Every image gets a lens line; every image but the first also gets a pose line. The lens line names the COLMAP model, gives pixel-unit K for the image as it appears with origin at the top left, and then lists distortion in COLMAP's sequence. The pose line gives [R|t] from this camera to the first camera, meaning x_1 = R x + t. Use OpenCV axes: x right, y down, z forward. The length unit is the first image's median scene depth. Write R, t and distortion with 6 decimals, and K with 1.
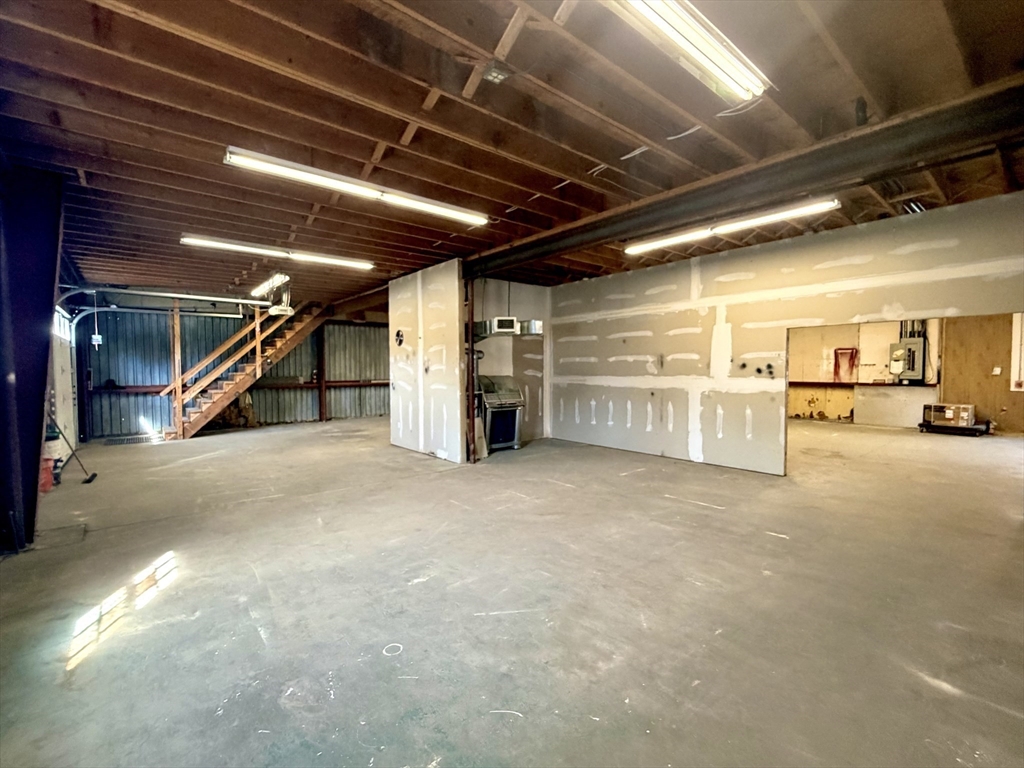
lens RADIAL K [[451.5, 0, 511.8], [0, 451.5, 385.3], [0, 0, 1]] dist [-0.002345, -0.000200]
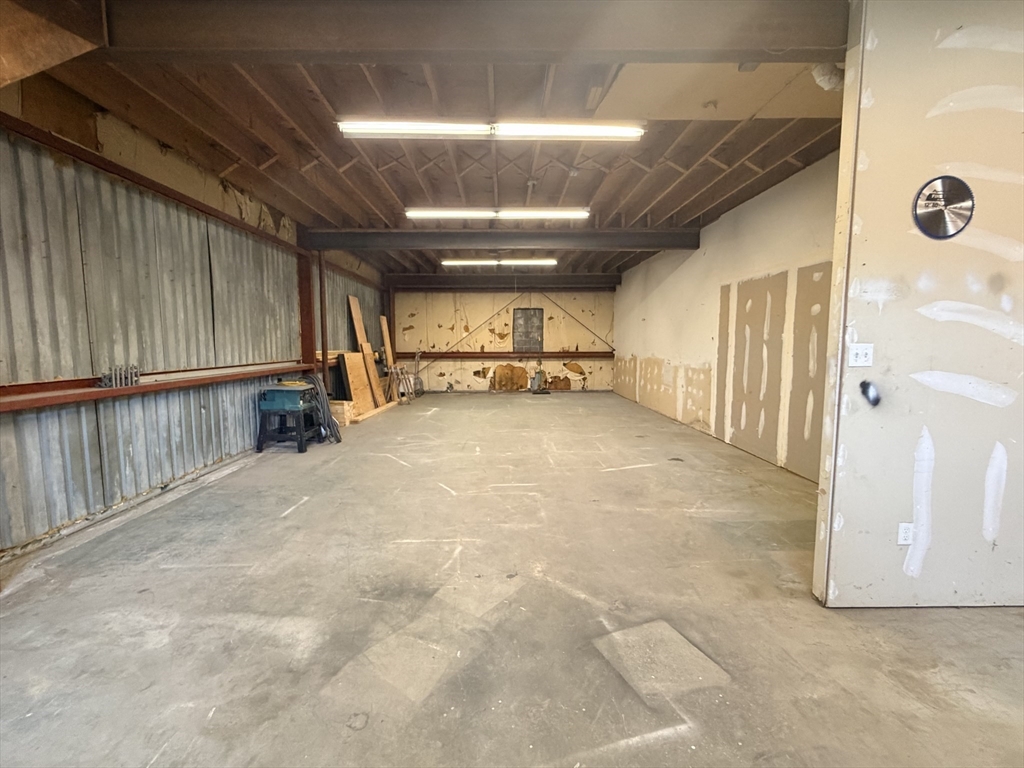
lens RADIAL K [[451.5, 0, 509.4], [0, 451.5, 382.5], [0, 0, 1]] dist [-0.002345, -0.000200]
pose [[0.636668, -0.066700, 0.768248, -0.844968], [0.030865, 0.997658, 0.061039, -0.037775], [-0.770520, -0.015150, 0.637235, 1.410987]]
